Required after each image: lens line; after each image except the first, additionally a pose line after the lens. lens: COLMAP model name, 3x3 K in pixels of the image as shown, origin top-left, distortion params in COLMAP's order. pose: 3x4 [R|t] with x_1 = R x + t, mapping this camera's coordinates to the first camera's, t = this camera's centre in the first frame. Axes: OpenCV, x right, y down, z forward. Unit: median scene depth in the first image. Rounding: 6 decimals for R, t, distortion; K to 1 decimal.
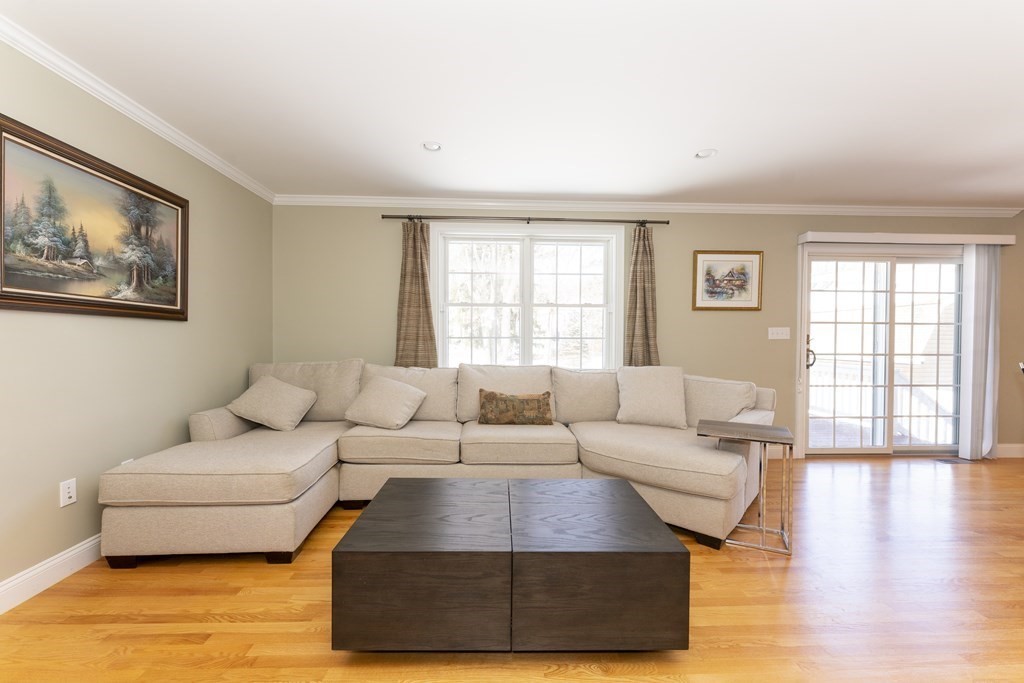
lens RADIAL K [[411.8, 0, 500.6], [0, 411.8, 343.3], [0, 0, 1]] dist [0.001538, -0.000142]
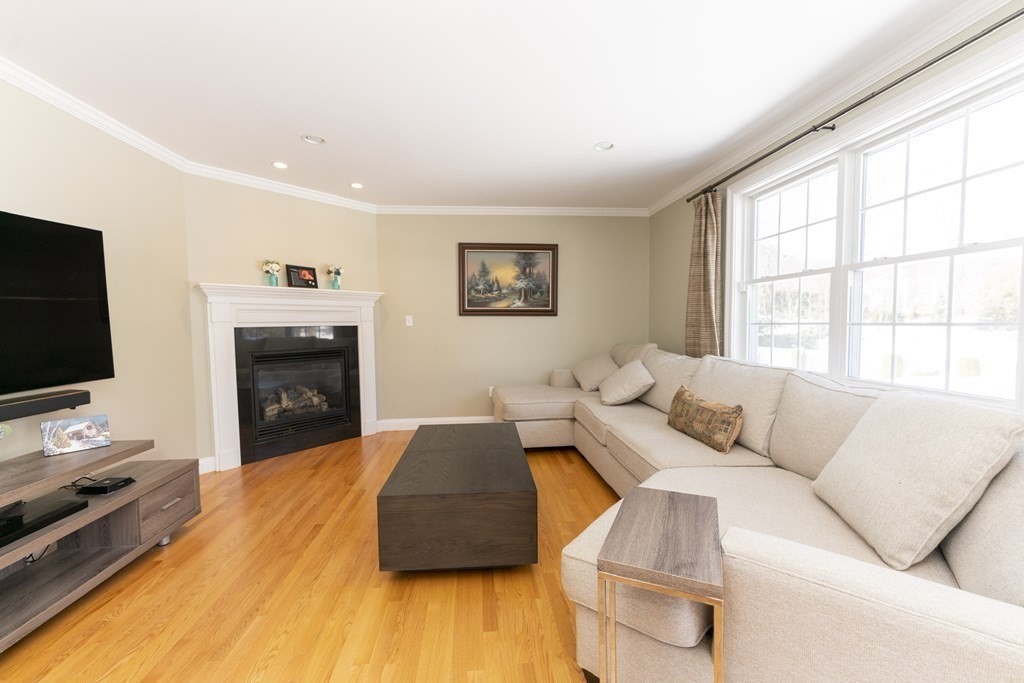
lens RADIAL K [[411.8, 0, 504.4], [0, 411.8, 339.1], [0, 0, 1]] dist [0.001538, -0.000142]
pose [[0.038704, 0.033937, -0.998674, 0.643500], [-0.001779, 0.999424, 0.033893, -0.010561], [0.999249, 0.000465, 0.038742, 0.497138]]
